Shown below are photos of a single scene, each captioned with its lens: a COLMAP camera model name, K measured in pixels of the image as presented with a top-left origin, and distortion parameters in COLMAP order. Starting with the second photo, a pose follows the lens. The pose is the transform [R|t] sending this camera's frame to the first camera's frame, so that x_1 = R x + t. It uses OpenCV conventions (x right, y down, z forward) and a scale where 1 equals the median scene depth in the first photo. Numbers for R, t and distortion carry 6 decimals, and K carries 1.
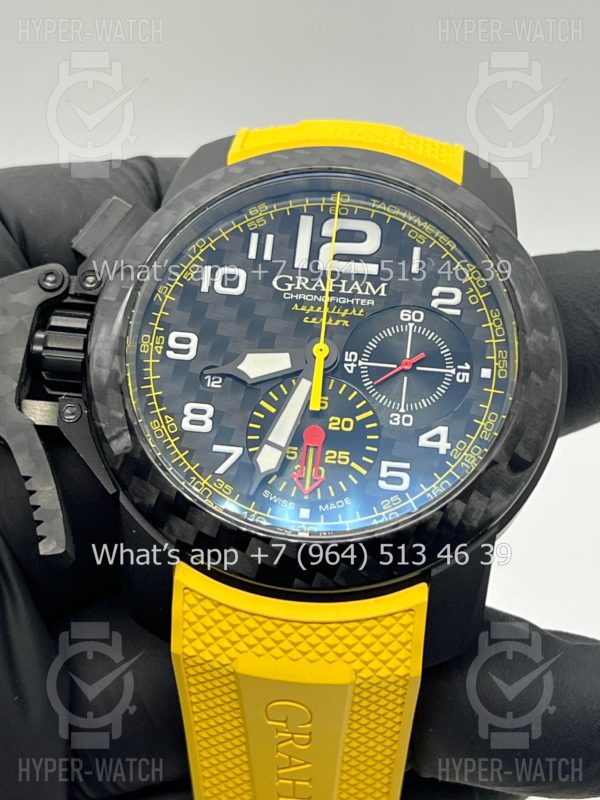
lens RADIAL K [[1901.6, 0, 283.6], [0, 1901.6, 391.4], [0, 0, 1]] dist [0.196331, 0.000000]
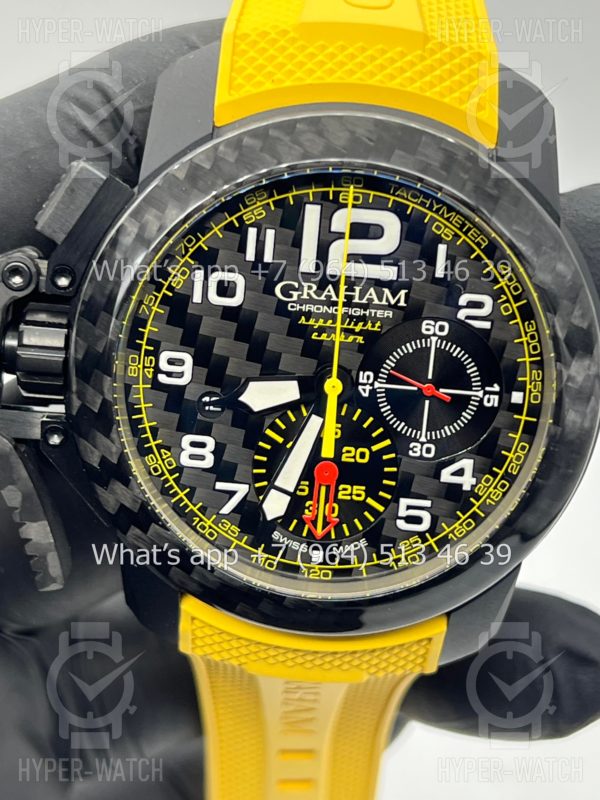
lens RADIAL K [[1901.6, 0, 284.2], [0, 1901.6, 383.5], [0, 0, 1]] dist [0.196331, 0.000000]
pose [[0.999166, -0.032913, 0.024173, -0.024455], [0.014748, 0.842835, 0.537970, -0.494579], [-0.038080, -0.537165, 0.842617, 0.250112]]
